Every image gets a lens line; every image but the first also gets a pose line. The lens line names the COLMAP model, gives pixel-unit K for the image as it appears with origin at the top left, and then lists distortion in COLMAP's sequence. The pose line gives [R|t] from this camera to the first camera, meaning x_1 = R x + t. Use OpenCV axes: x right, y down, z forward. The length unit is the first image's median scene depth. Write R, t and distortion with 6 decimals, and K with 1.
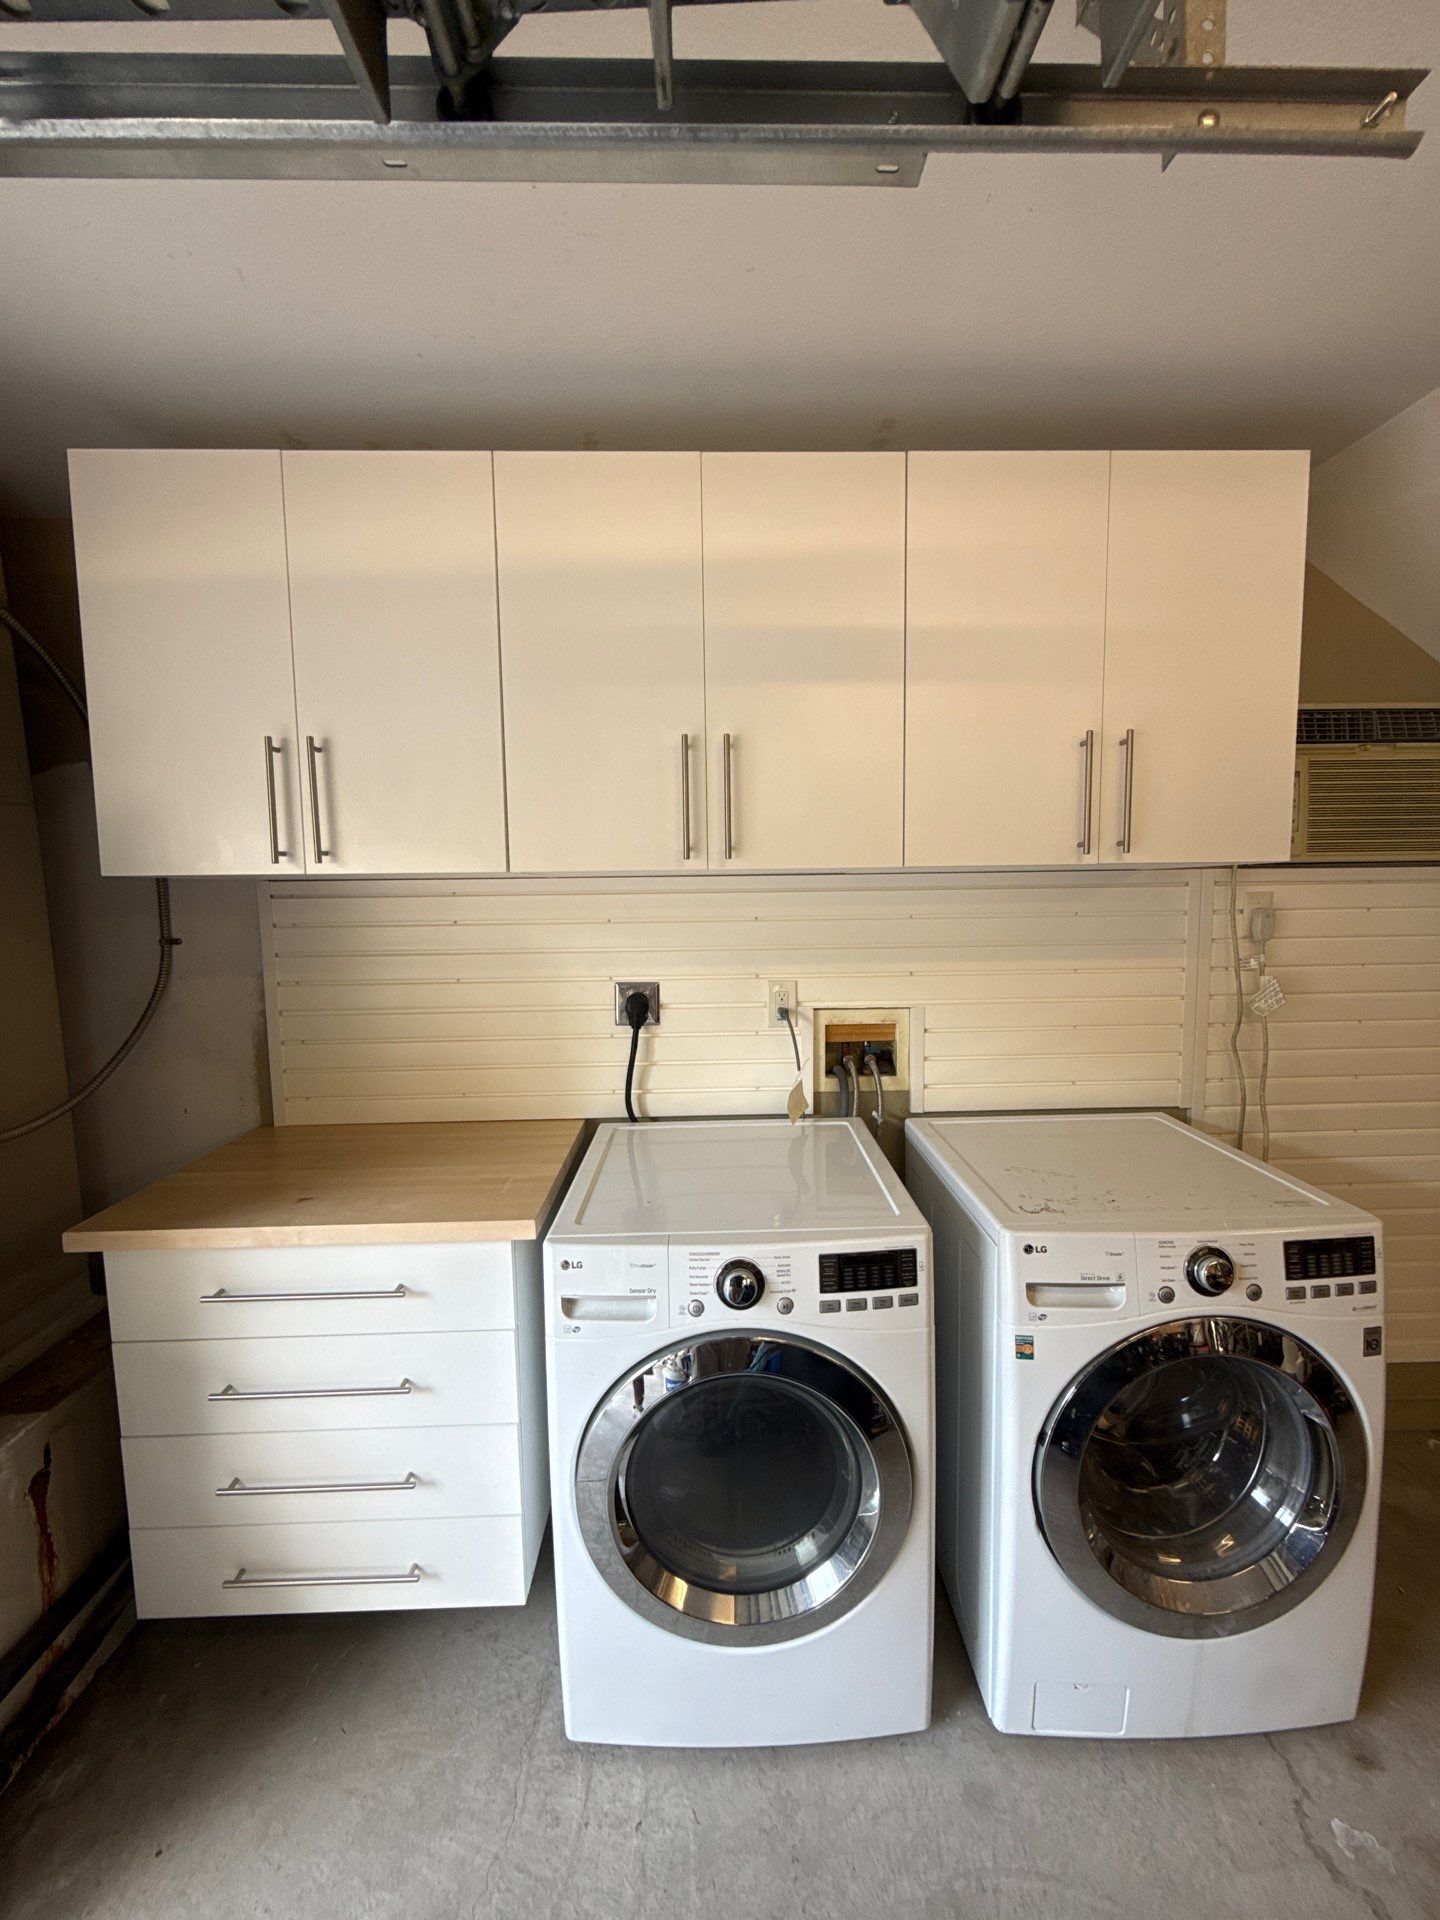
lens RADIAL K [[762.9, 0, 725.8], [0, 762.9, 957.9], [0, 0, 1]] dist [-0.000124, 0.000200]
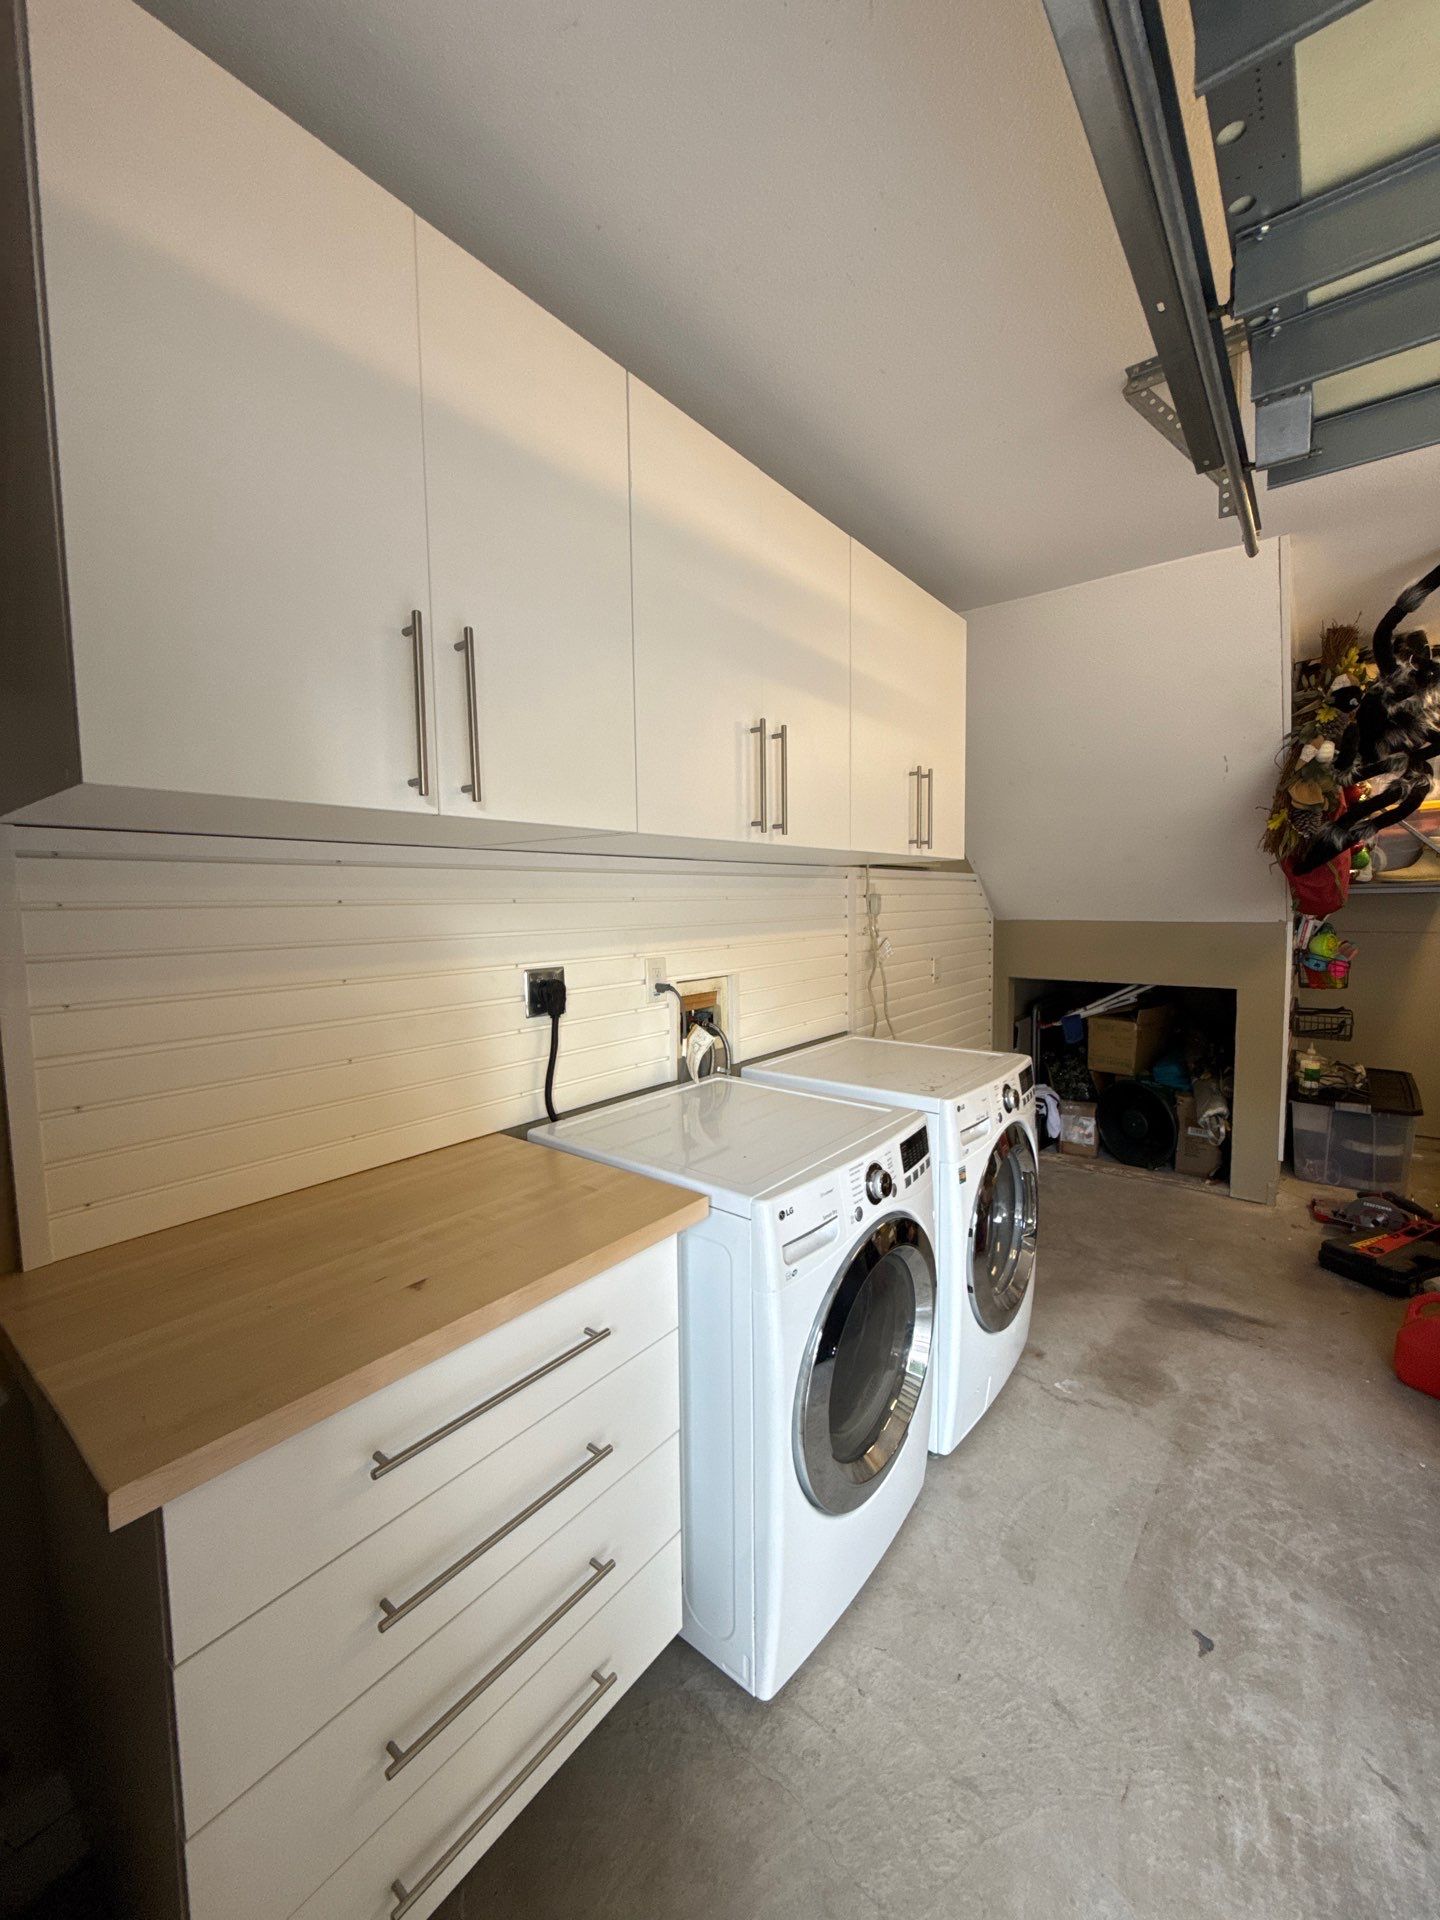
lens RADIAL K [[762.9, 0, 725.5], [0, 762.9, 956.2], [0, 0, 1]] dist [-0.000124, 0.000200]
pose [[0.639877, -0.053092, 0.766641, -0.692137], [0.070581, 0.997454, 0.010166, 0.024396], [-0.765229, 0.047605, 0.641996, 0.254219]]
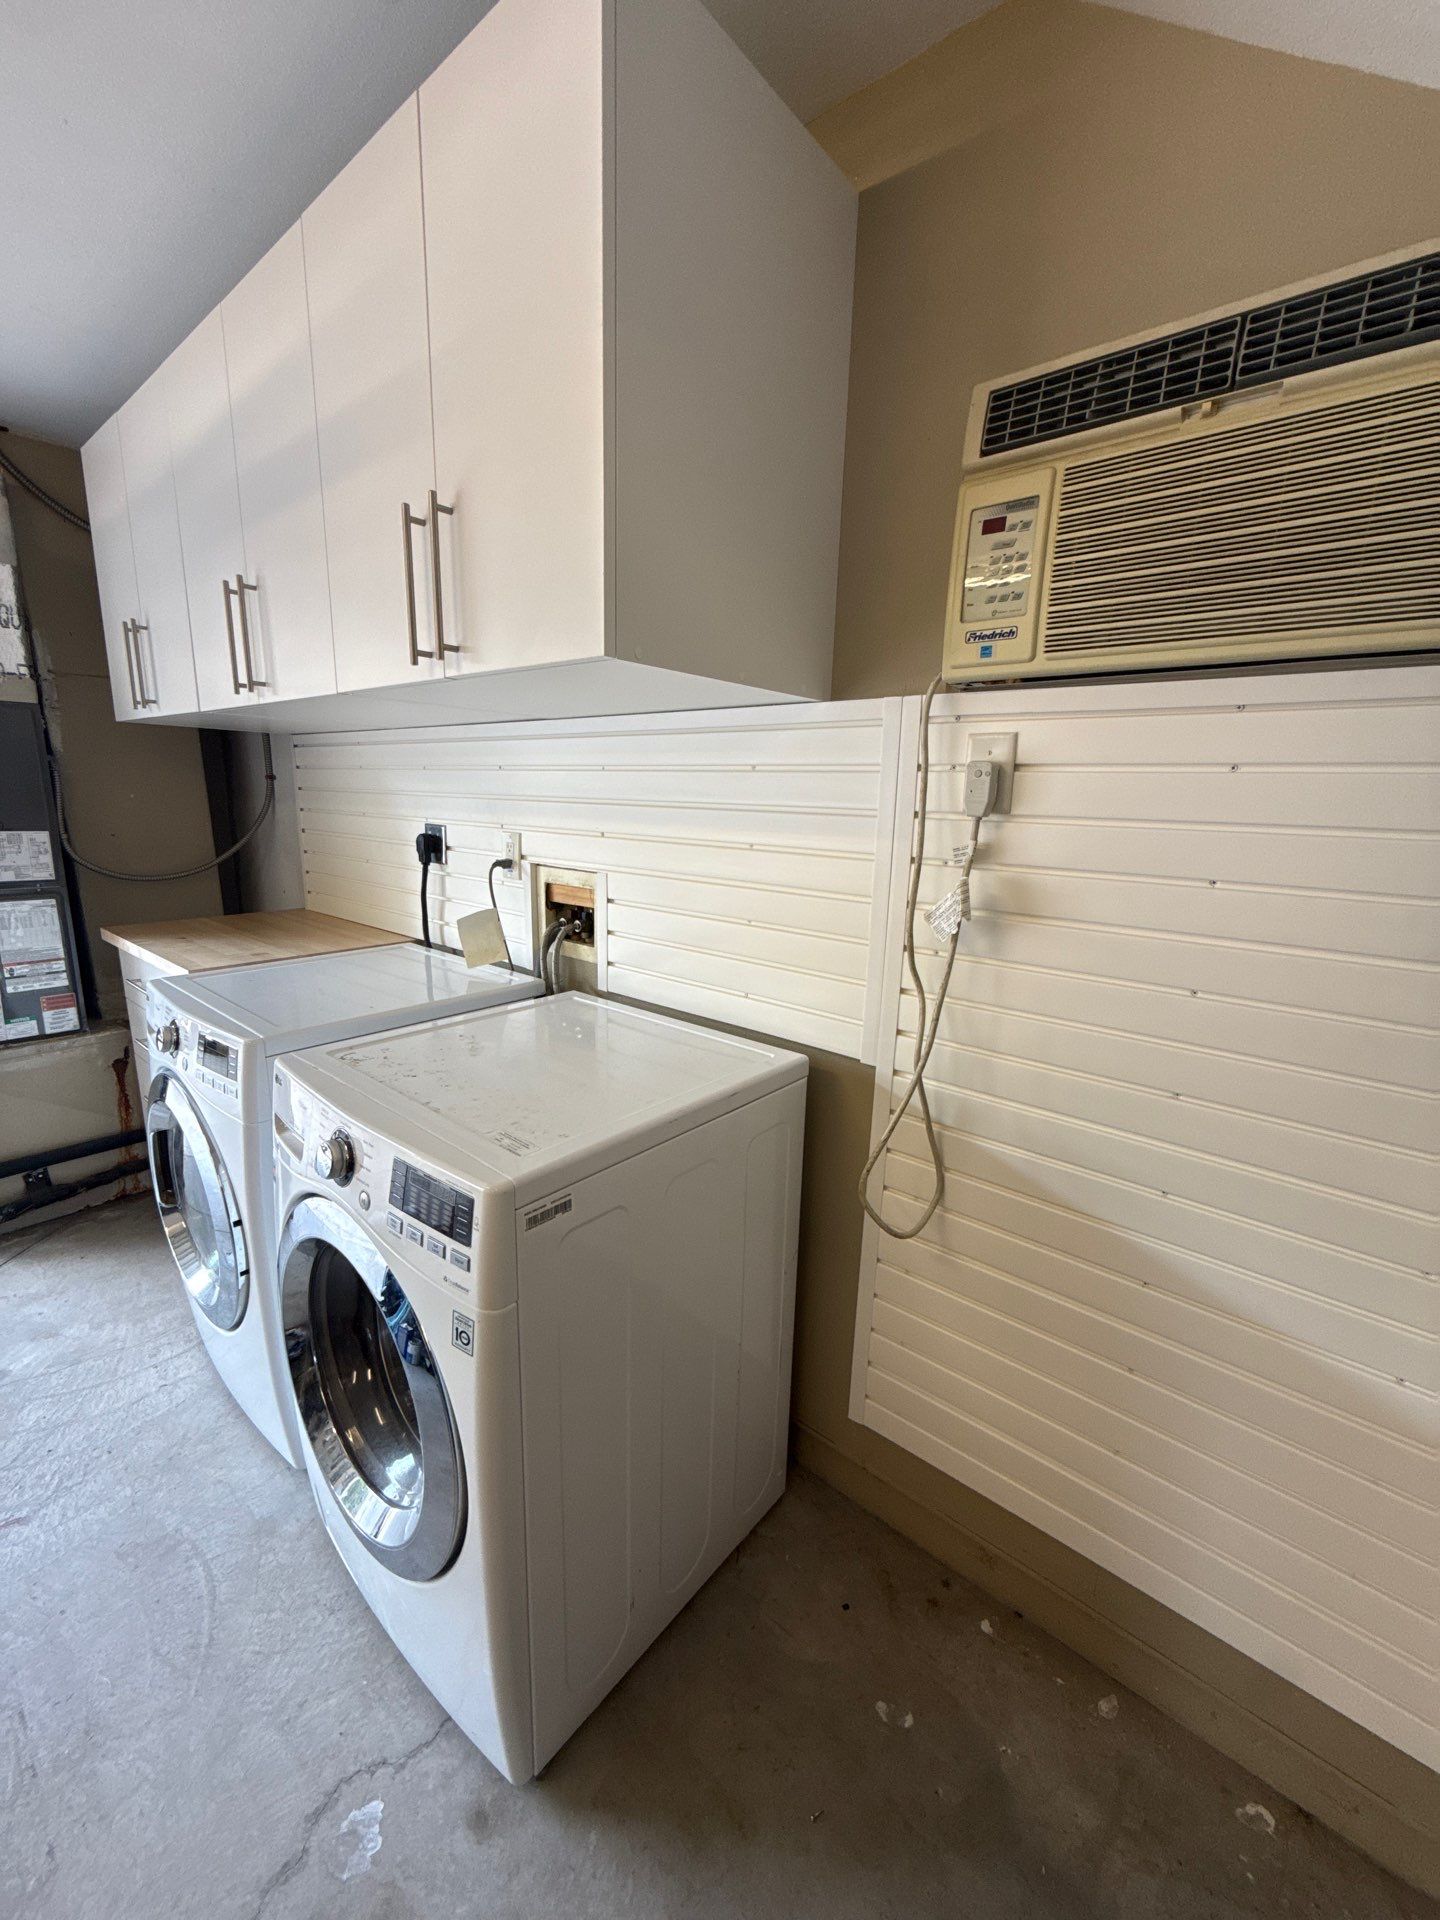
lens RADIAL K [[762.9, 0, 728.2], [0, 762.9, 959.2], [0, 0, 1]] dist [-0.000124, 0.000200]
pose [[0.750251, 0.173247, -0.638051, 0.976246], [-0.095657, 0.983347, 0.154525, 0.012726], [0.654196, -0.054898, 0.754330, 0.434542]]
